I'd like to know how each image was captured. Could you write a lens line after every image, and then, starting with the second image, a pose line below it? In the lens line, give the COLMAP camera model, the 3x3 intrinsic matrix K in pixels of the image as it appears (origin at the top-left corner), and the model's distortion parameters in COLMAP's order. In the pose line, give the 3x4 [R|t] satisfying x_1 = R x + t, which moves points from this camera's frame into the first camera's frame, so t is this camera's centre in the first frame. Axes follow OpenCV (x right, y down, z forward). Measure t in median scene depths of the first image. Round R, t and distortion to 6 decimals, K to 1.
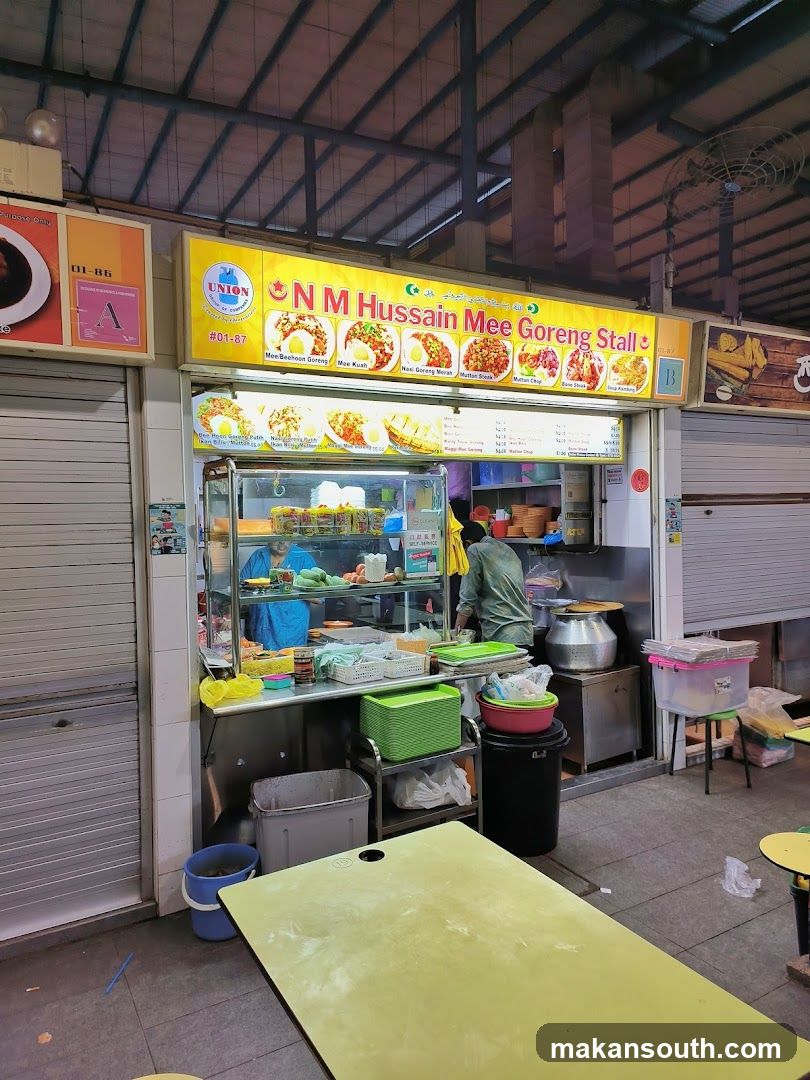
lens RADIAL K [[702.3, 0, 405.0], [0, 702.3, 540.0], [0, 0, 1]] dist [0.055542, -0.000262]
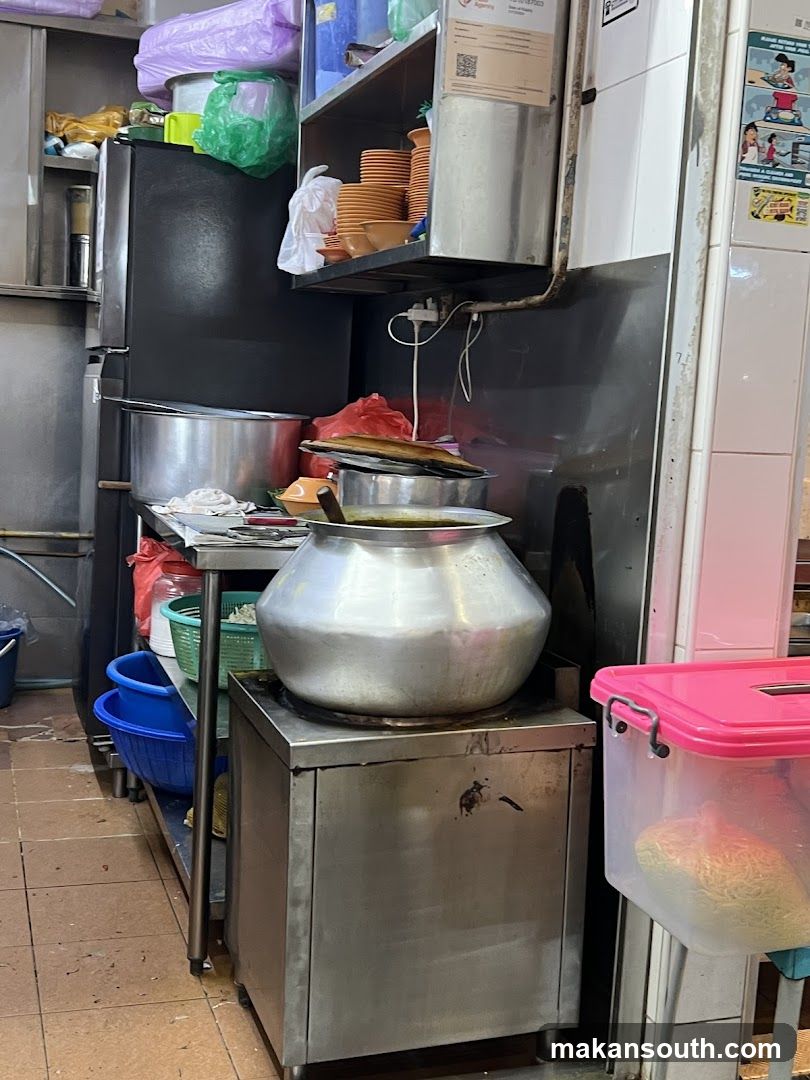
lens RADIAL K [[1241.4, 0, 405.0], [0, 1241.4, 540.0], [0, 0, 1]] dist [-0.001719, -0.004731]
pose [[0.980187, 0.099504, -0.171266, 0.441765], [-0.085263, 0.992411, 0.088605, 0.107274], [0.178782, -0.072247, 0.981233, 0.722350]]
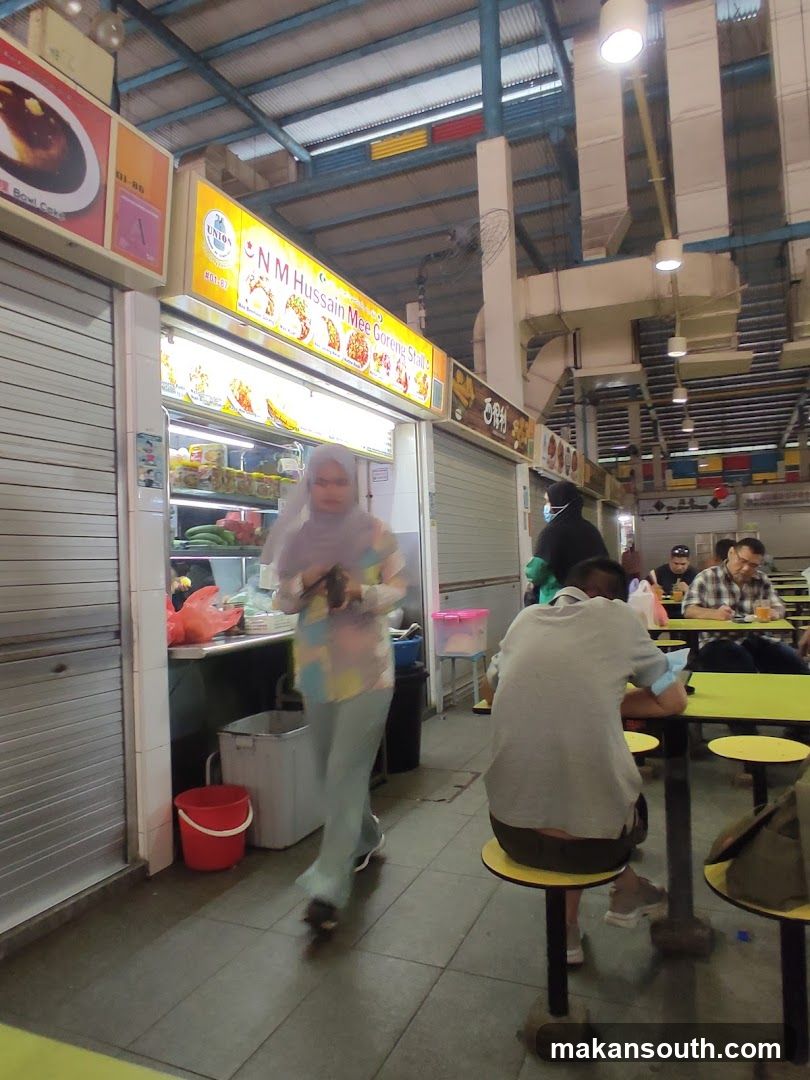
lens RADIAL K [[720.4, 0, 405.0], [0, 720.4, 540.0], [0, 0, 1]] dist [-0.041422, -0.001083]
pose [[0.795601, 0.011968, 0.605703, -0.552539], [0.038845, 0.996740, -0.070718, 0.146556], [-0.604574, 0.079792, 0.792542, 0.037554]]
